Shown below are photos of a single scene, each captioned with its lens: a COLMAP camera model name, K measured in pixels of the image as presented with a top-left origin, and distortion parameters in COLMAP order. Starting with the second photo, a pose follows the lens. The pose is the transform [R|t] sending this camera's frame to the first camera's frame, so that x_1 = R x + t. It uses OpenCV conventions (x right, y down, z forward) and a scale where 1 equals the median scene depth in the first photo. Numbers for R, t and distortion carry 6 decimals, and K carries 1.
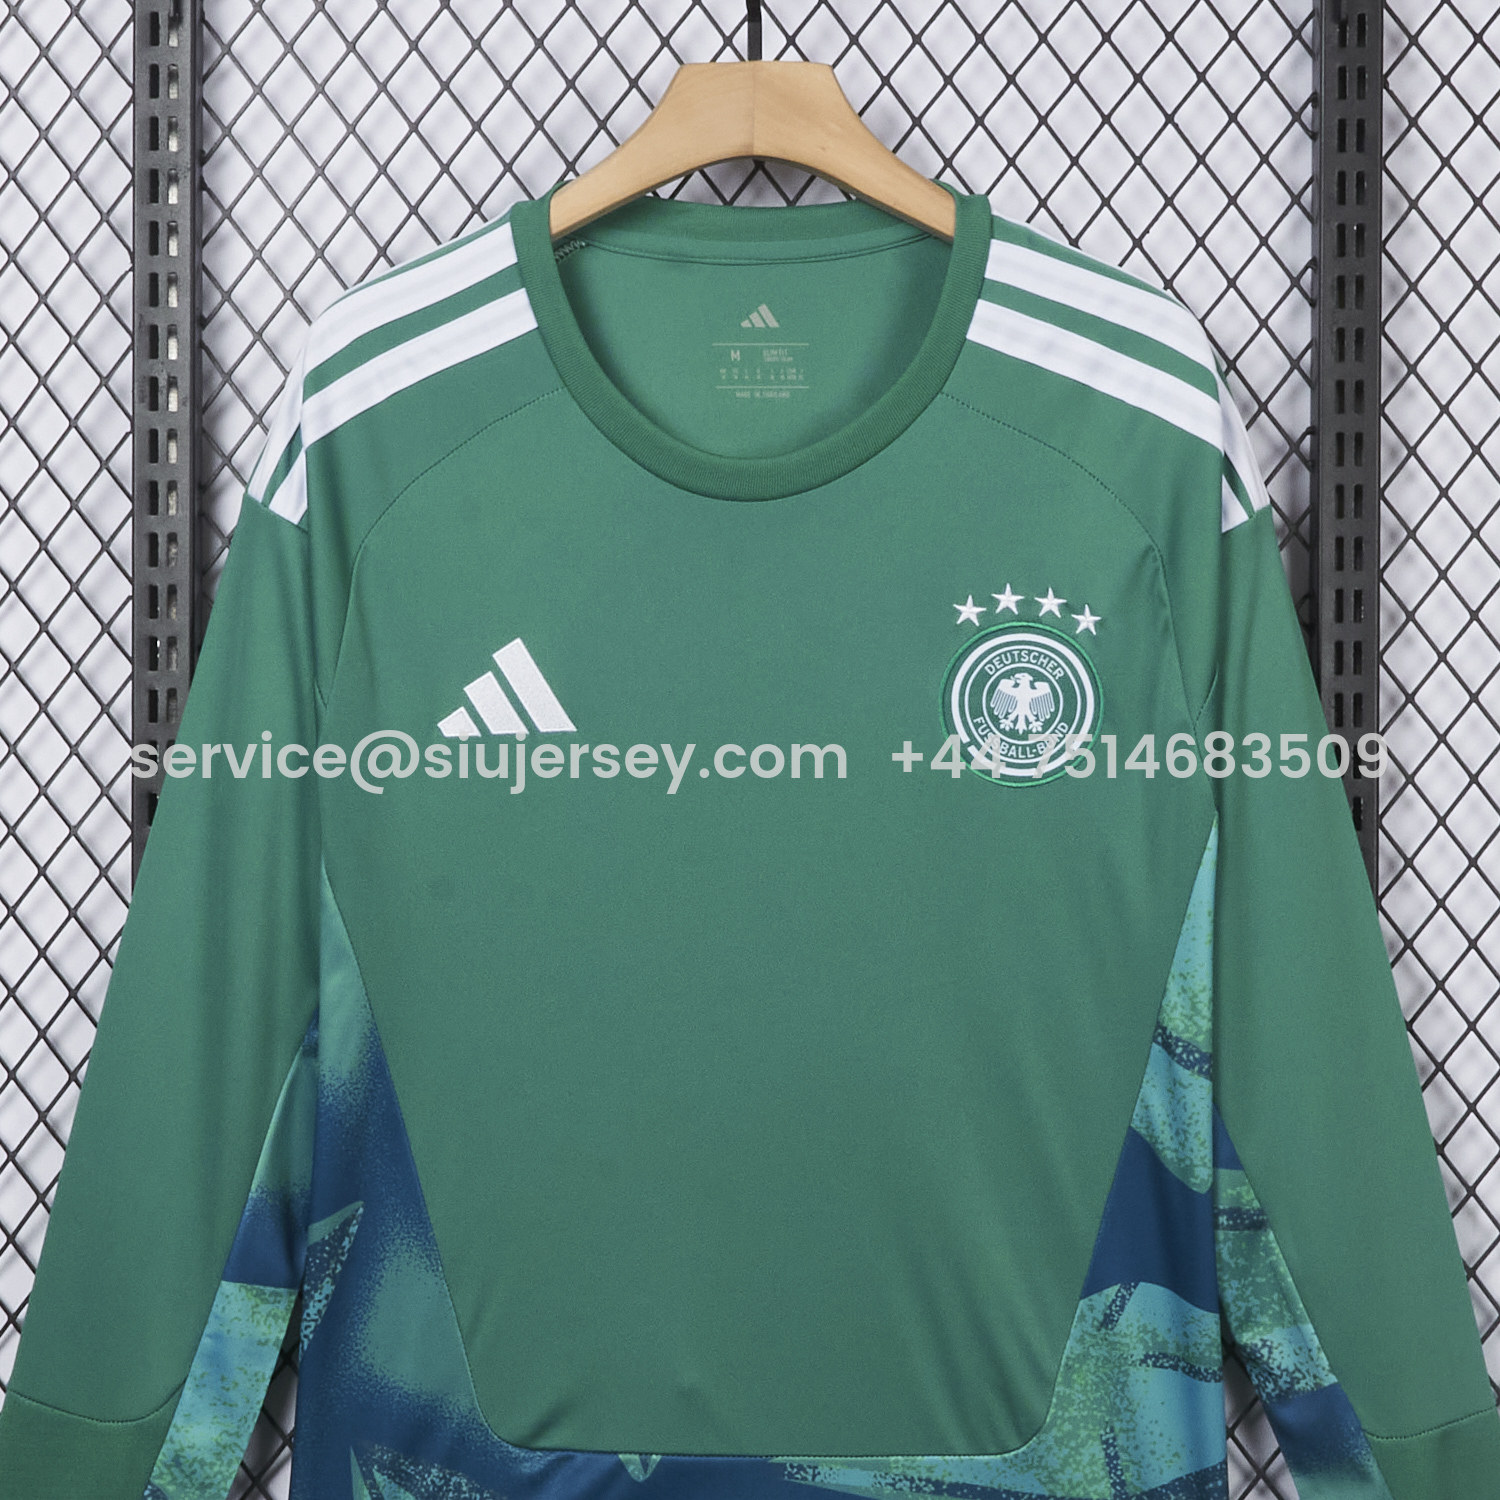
lens RADIAL K [[3216.3, 0, 750.2], [0, 3216.3, 752.3], [0, 0, 1]] dist [0.020704, 0.000000]
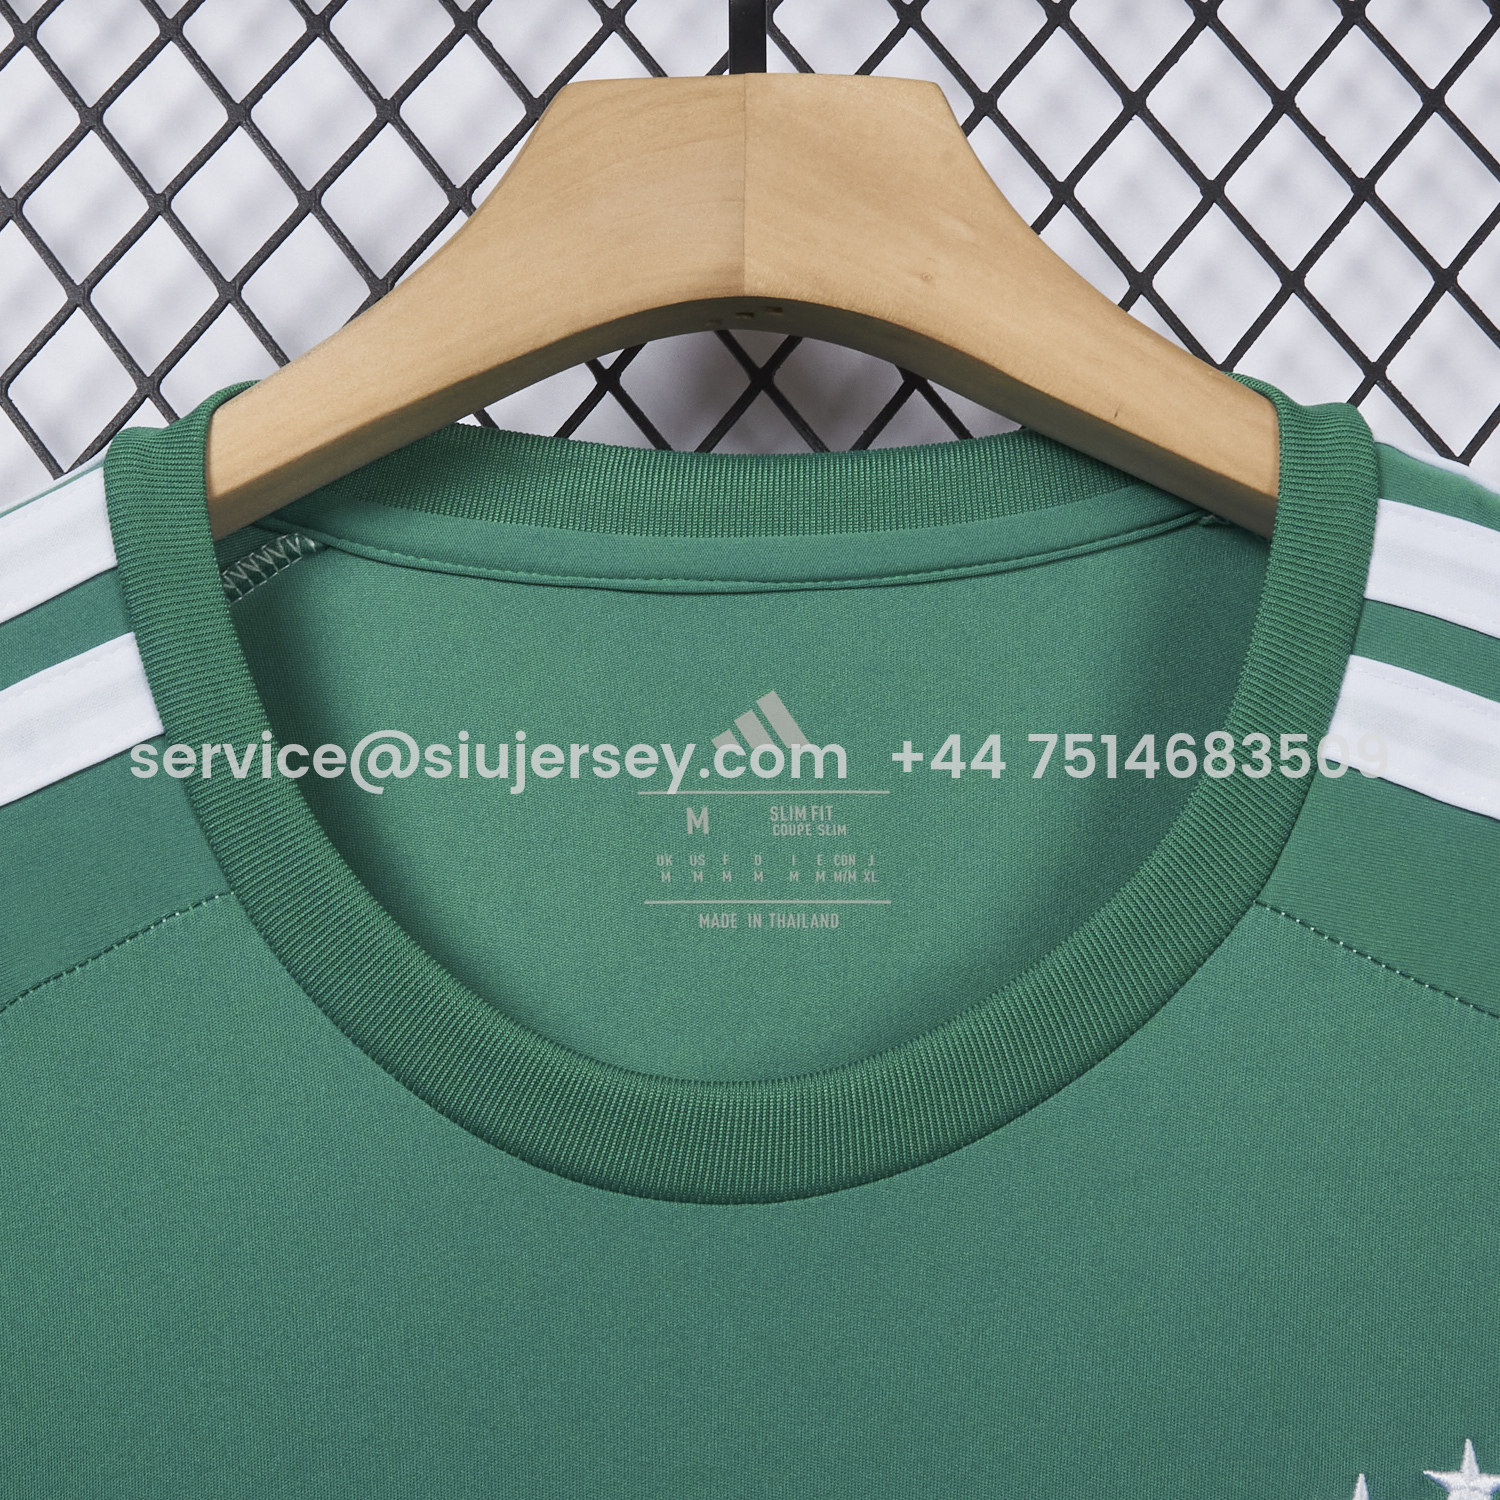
lens RADIAL K [[3216.3, 0, 750.8], [0, 3216.3, 752.8], [0, 0, 1]] dist [0.020704, 0.000000]
pose [[0.999970, -0.000854, -0.007694, 0.004793], [-0.000870, 0.975194, -0.221351, -0.047761], [0.007693, 0.221351, 0.975164, 0.640998]]
